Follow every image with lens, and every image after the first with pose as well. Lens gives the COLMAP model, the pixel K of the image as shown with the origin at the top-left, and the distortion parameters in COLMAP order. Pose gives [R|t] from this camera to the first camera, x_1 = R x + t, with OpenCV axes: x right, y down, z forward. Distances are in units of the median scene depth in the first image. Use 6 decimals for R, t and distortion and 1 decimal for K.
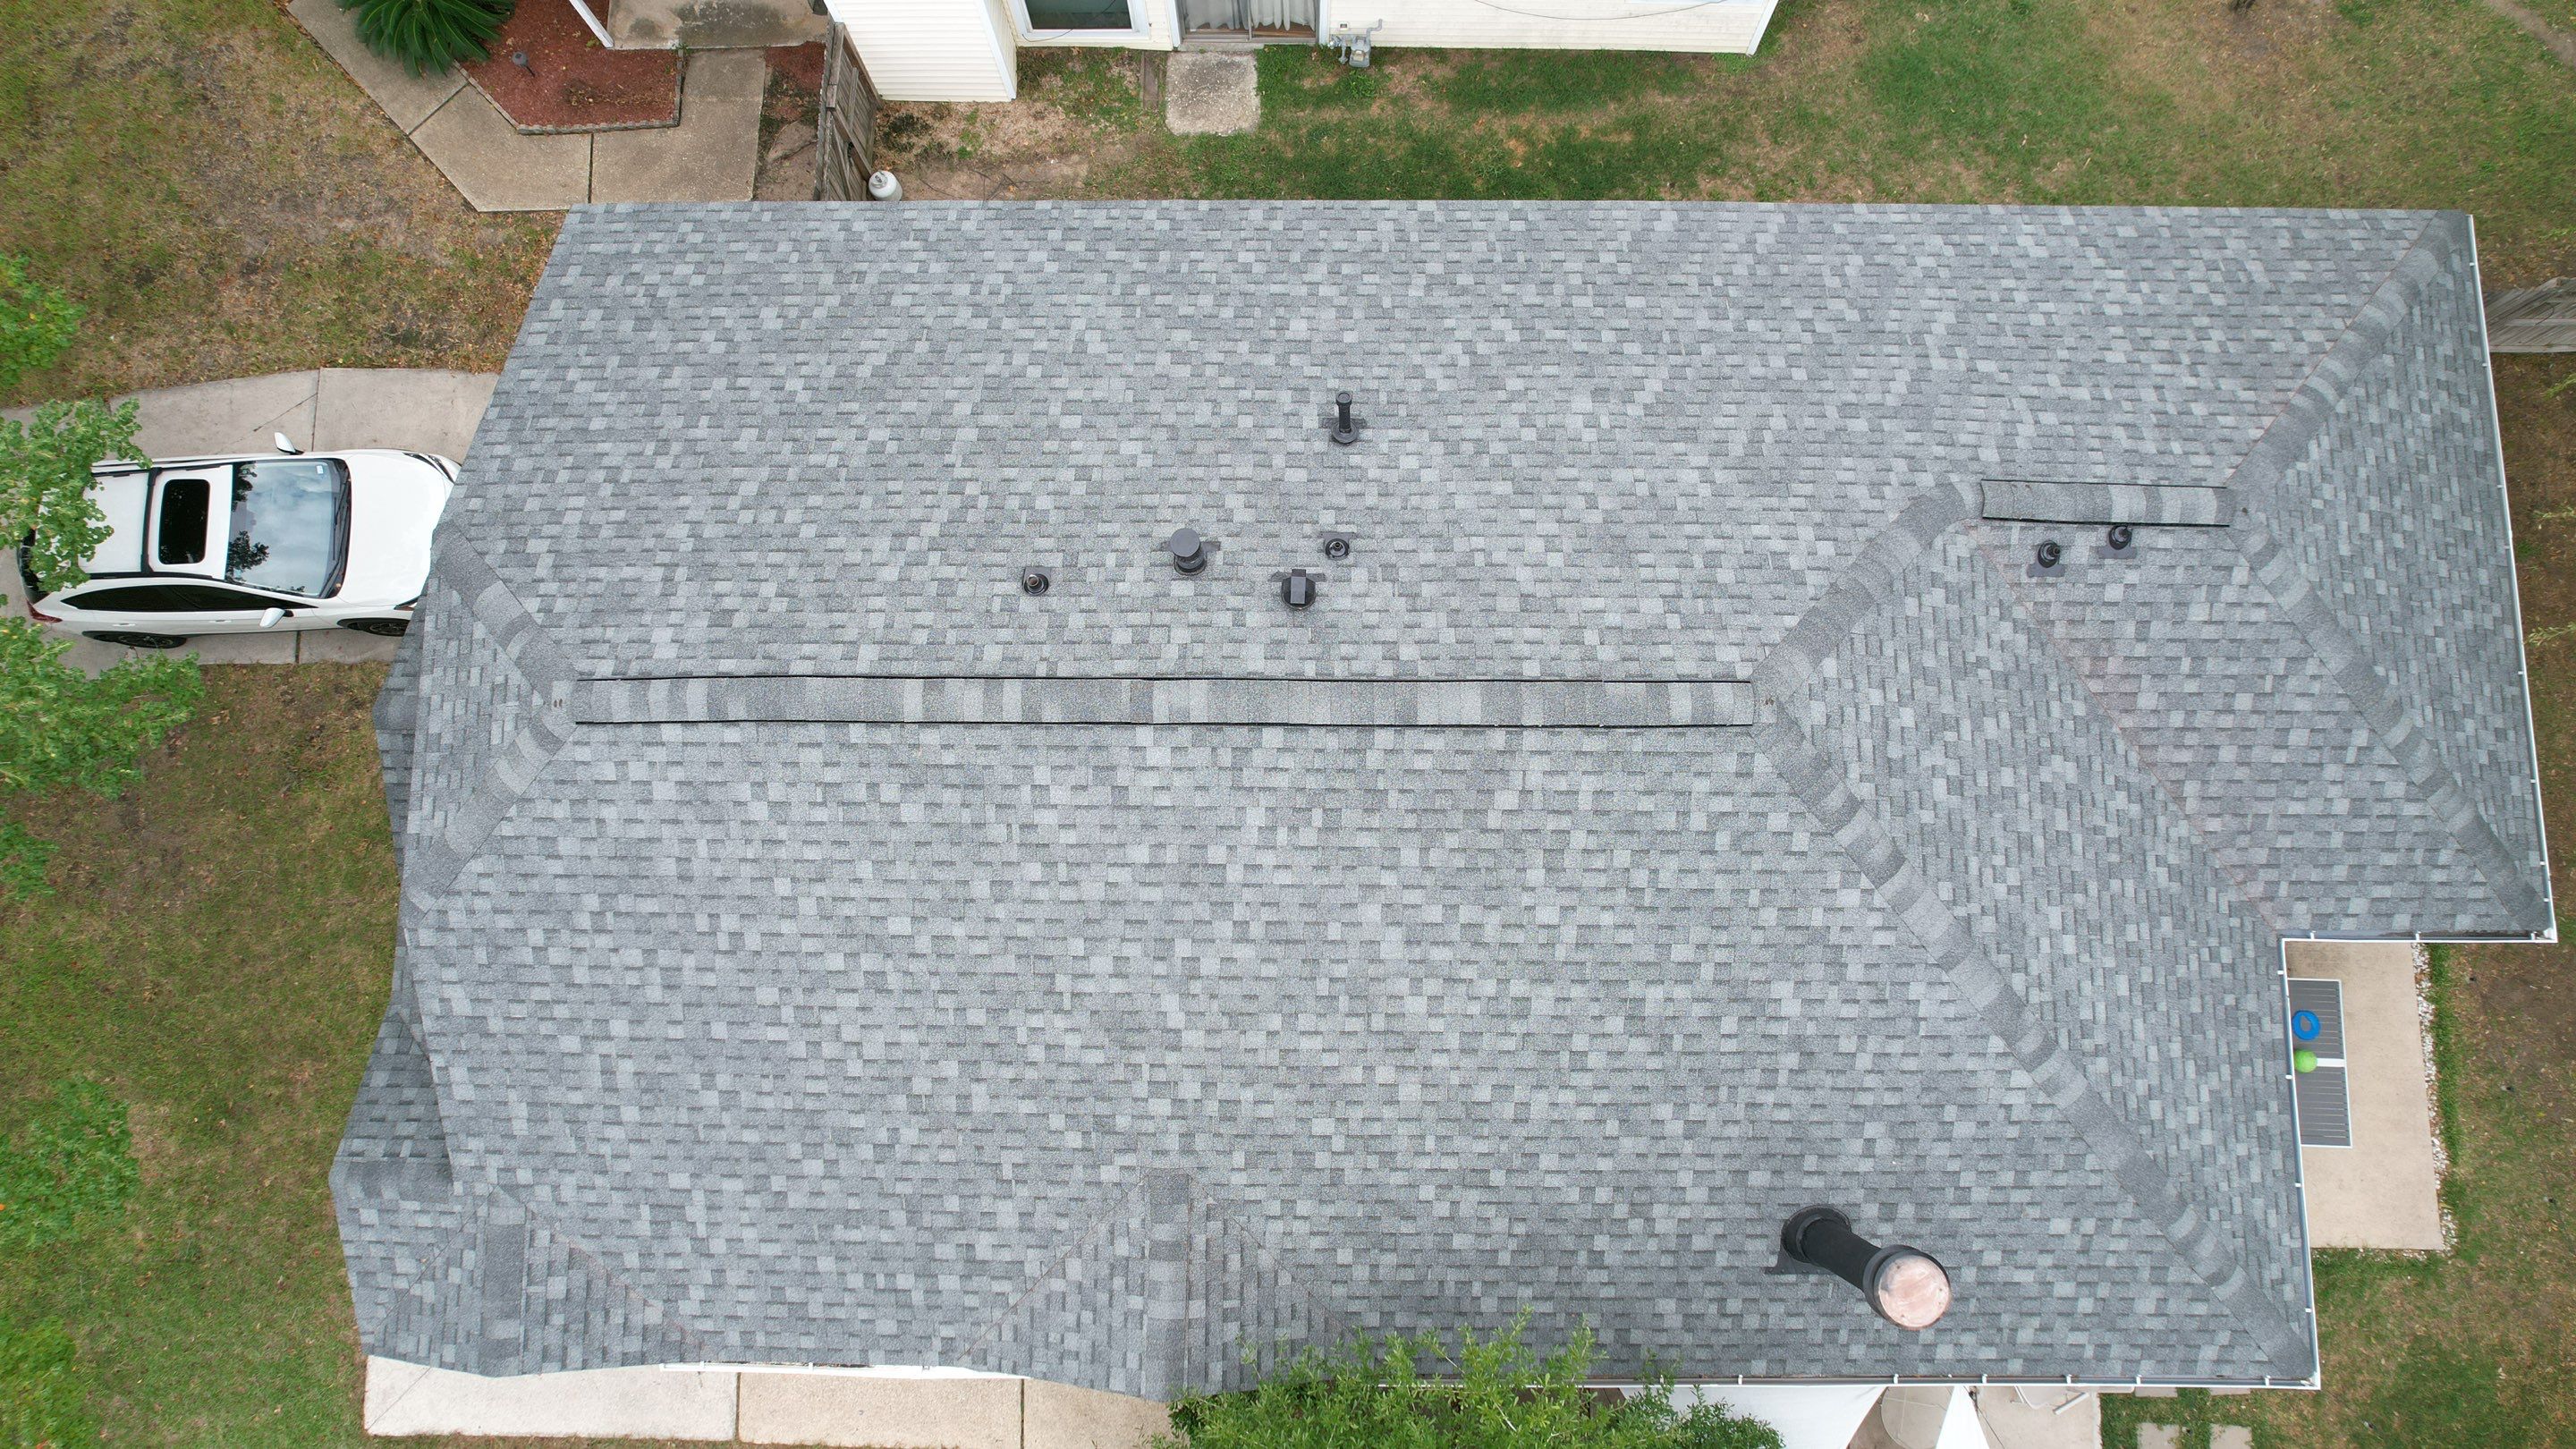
lens RADIAL K [[1643.0, 0, 1284.2], [0, 1643.0, 715.1], [0, 0, 1]] dist [-0.060632, 0.023440]
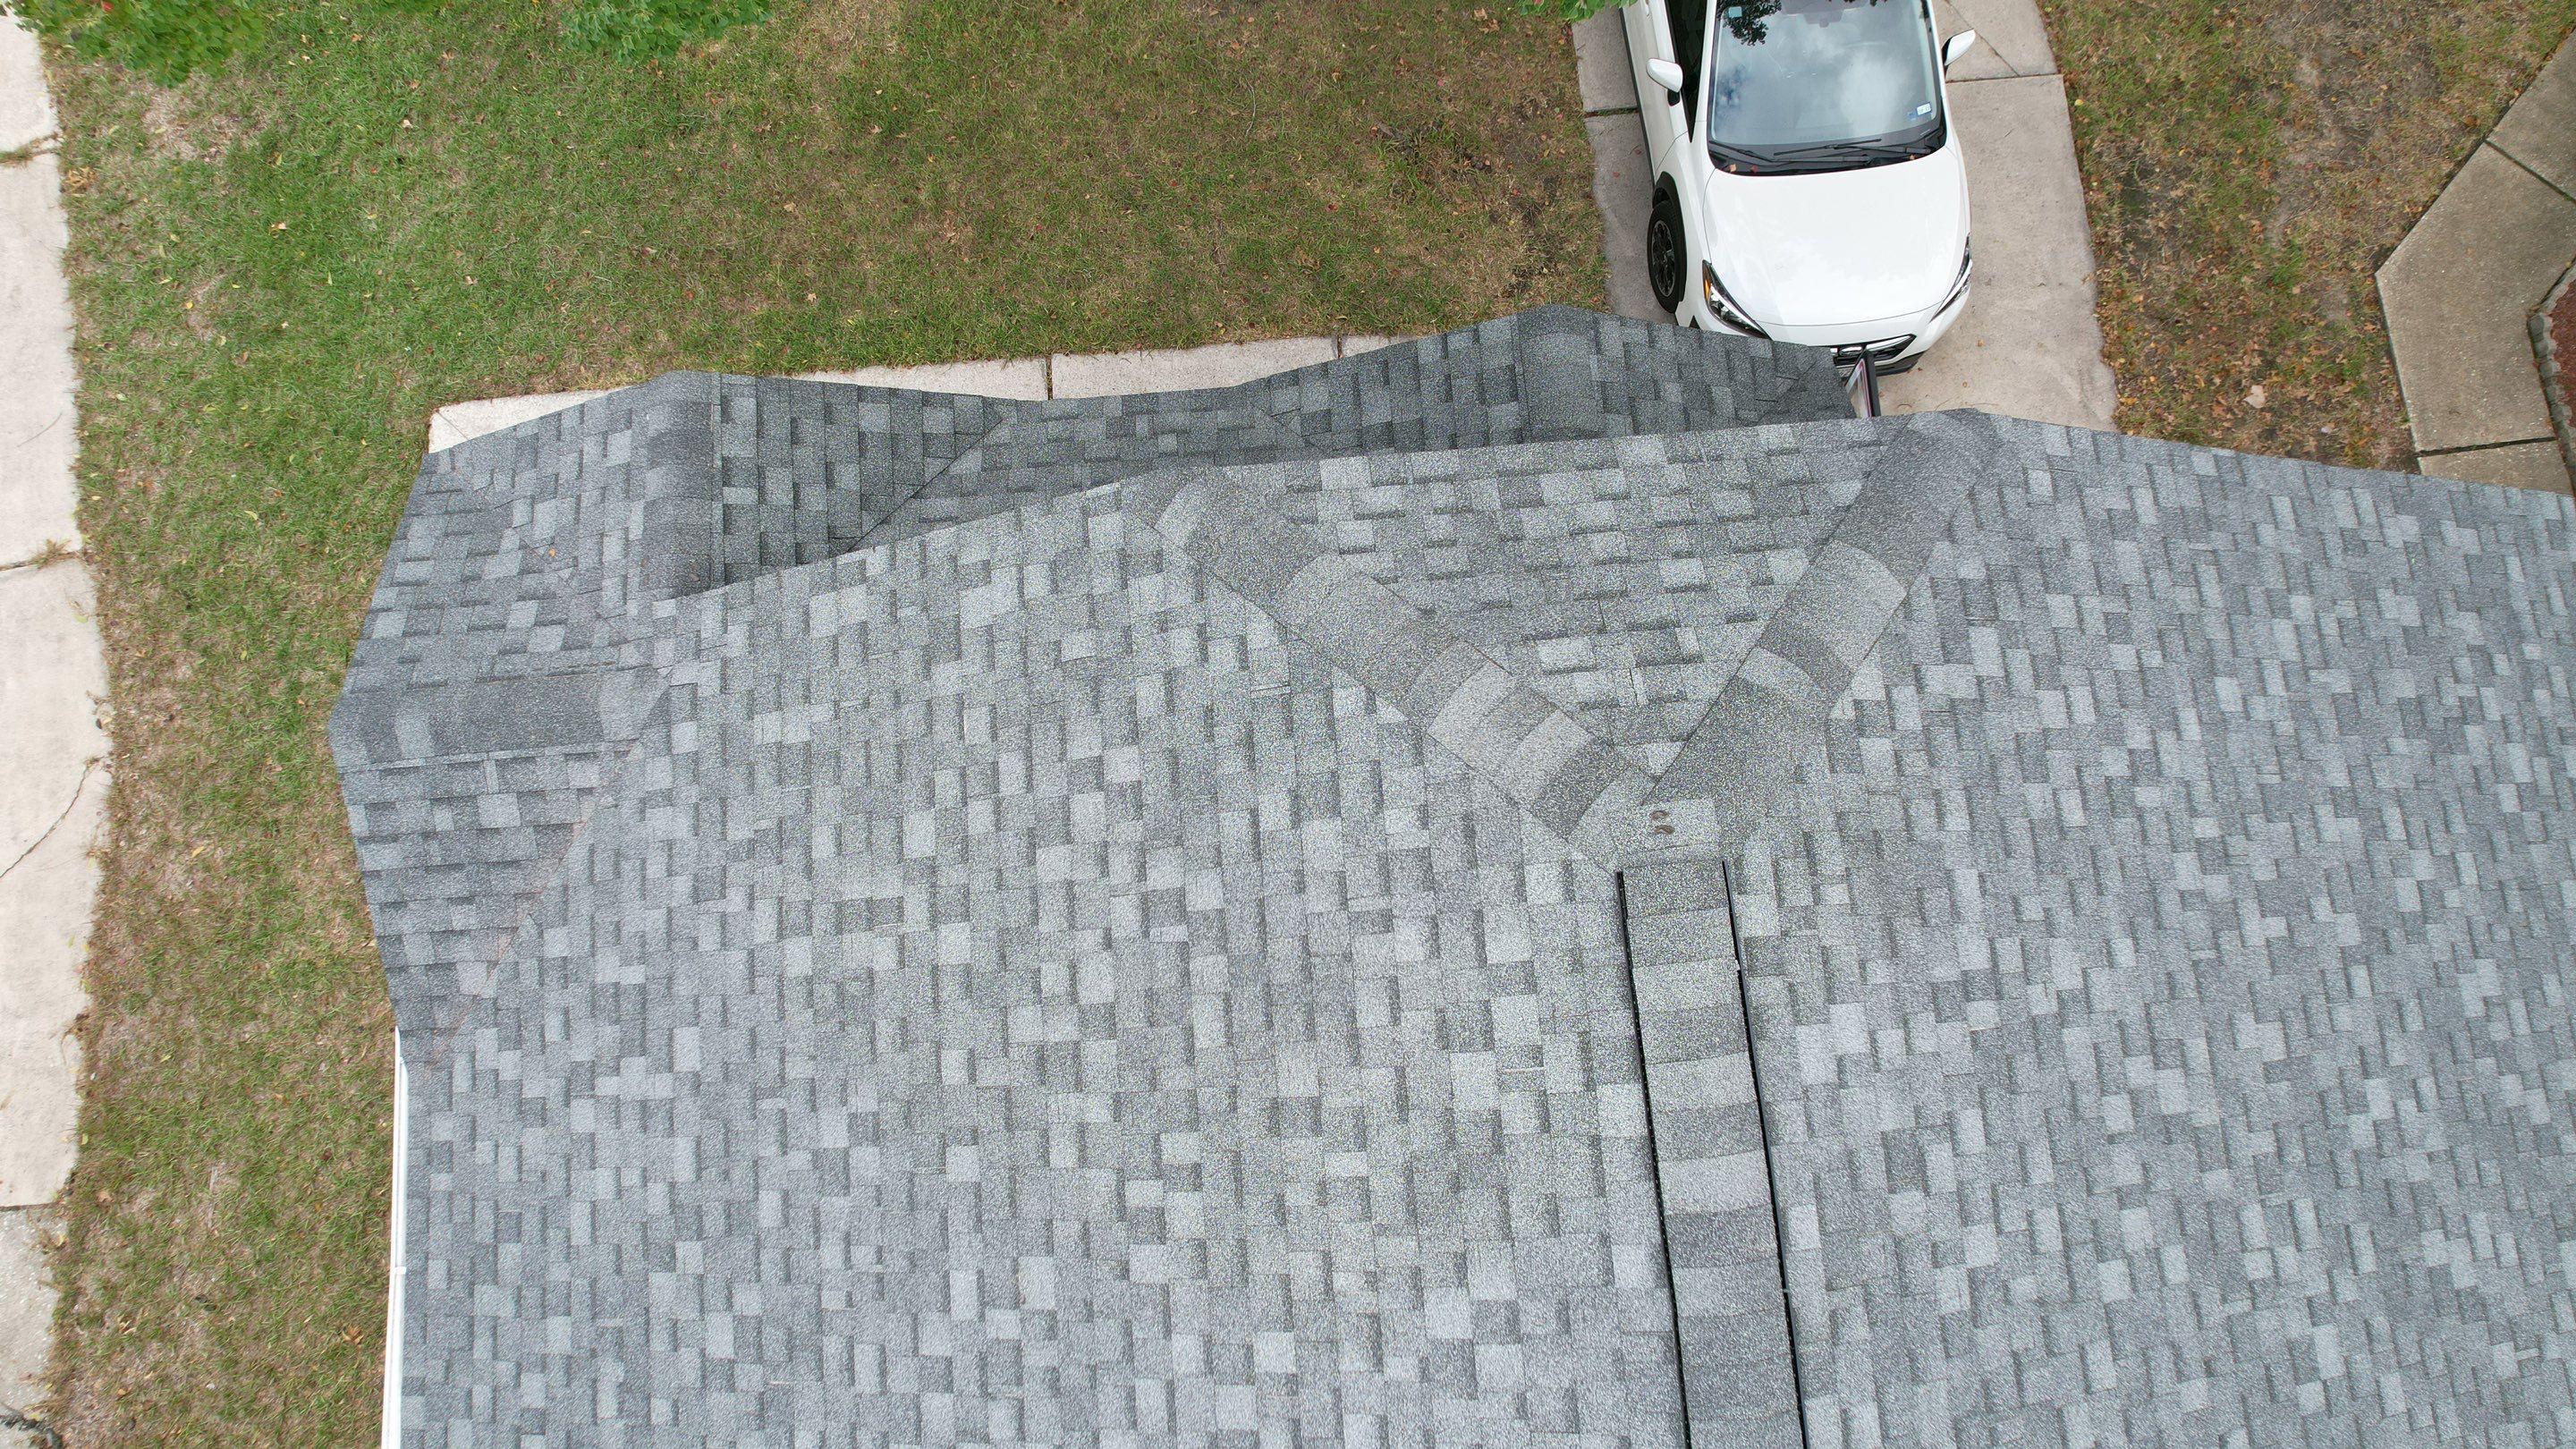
lens RADIAL K [[1642.3, 0, 1284.3], [0, 1642.3, 717.6], [0, 0, 1]] dist [-0.080872, 0.076554]
pose [[0.081923, 0.981895, -0.170796, -0.381722], [-0.983434, 0.107445, 0.145987, 0.021777], [0.161696, 0.156007, 0.974431, 0.538183]]
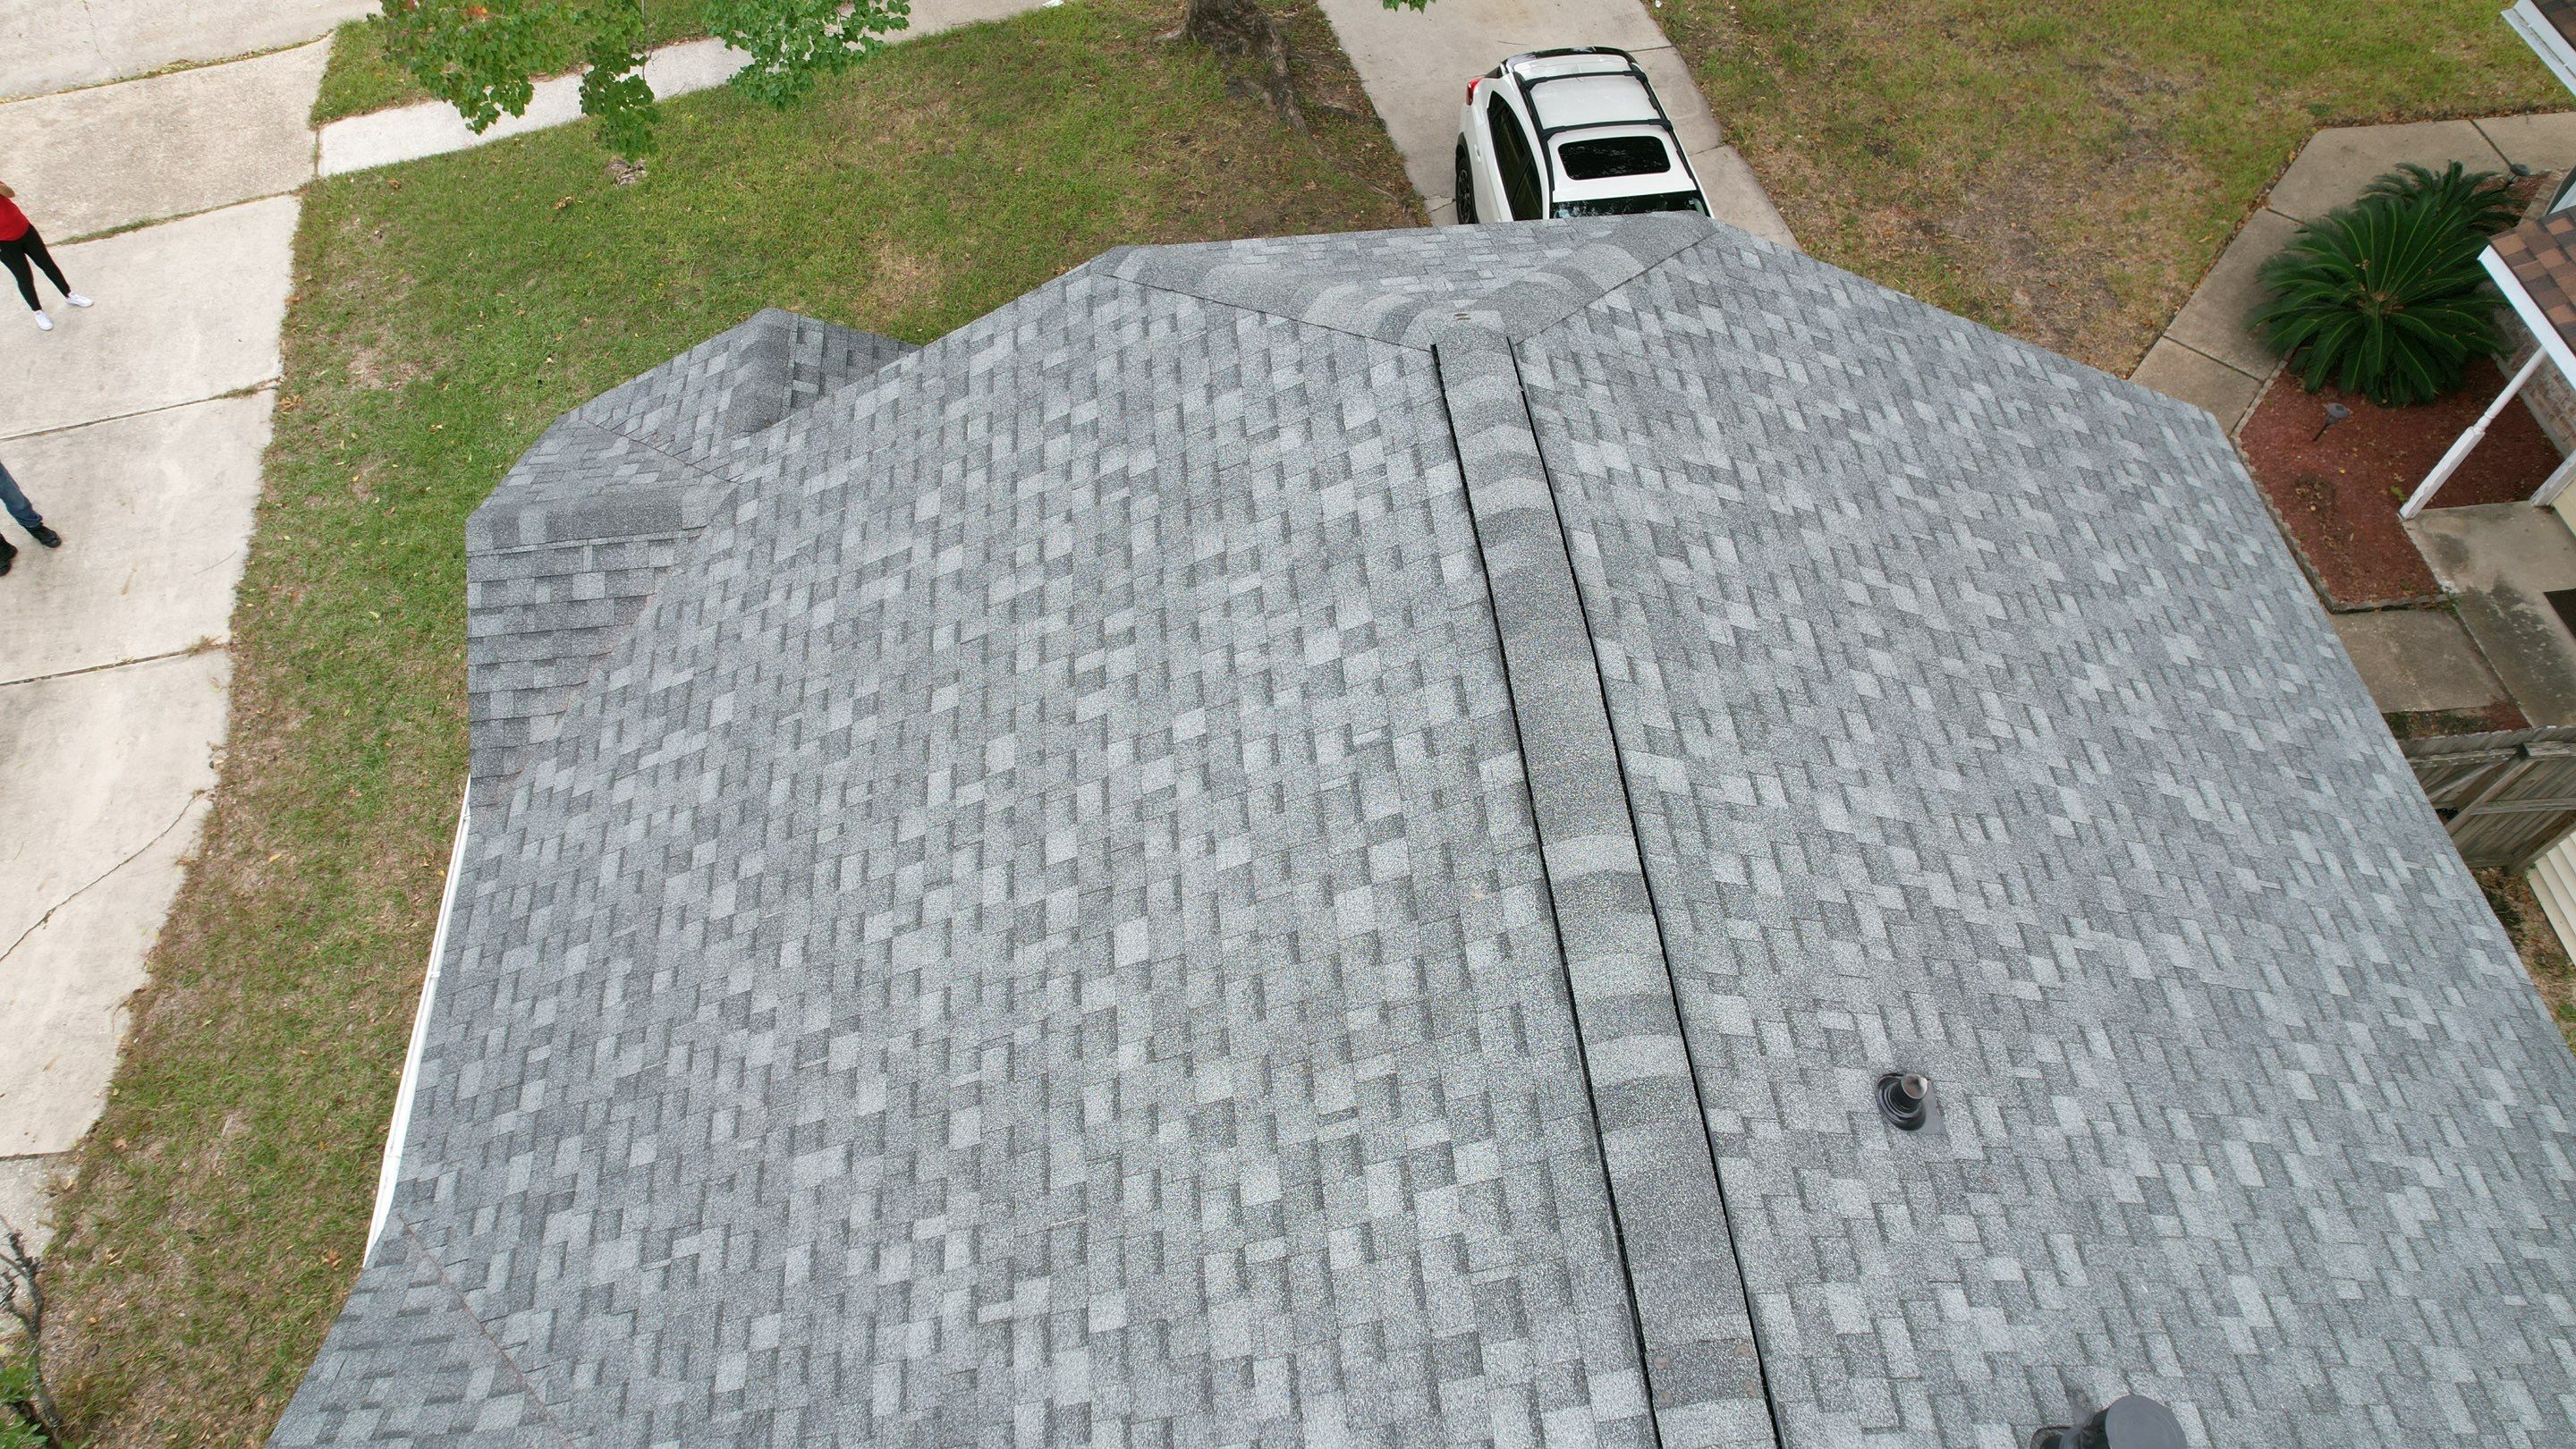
lens RADIAL K [[1648.3, 0, 1285.0], [0, 1648.3, 713.0], [0, 0, 1]] dist [-0.083570, 0.077190]
pose [[0.099168, 0.833045, -0.544243, -0.016115], [-0.980885, 0.173861, 0.087391, 0.026200], [0.167424, 0.525174, 0.834363, 0.535750]]
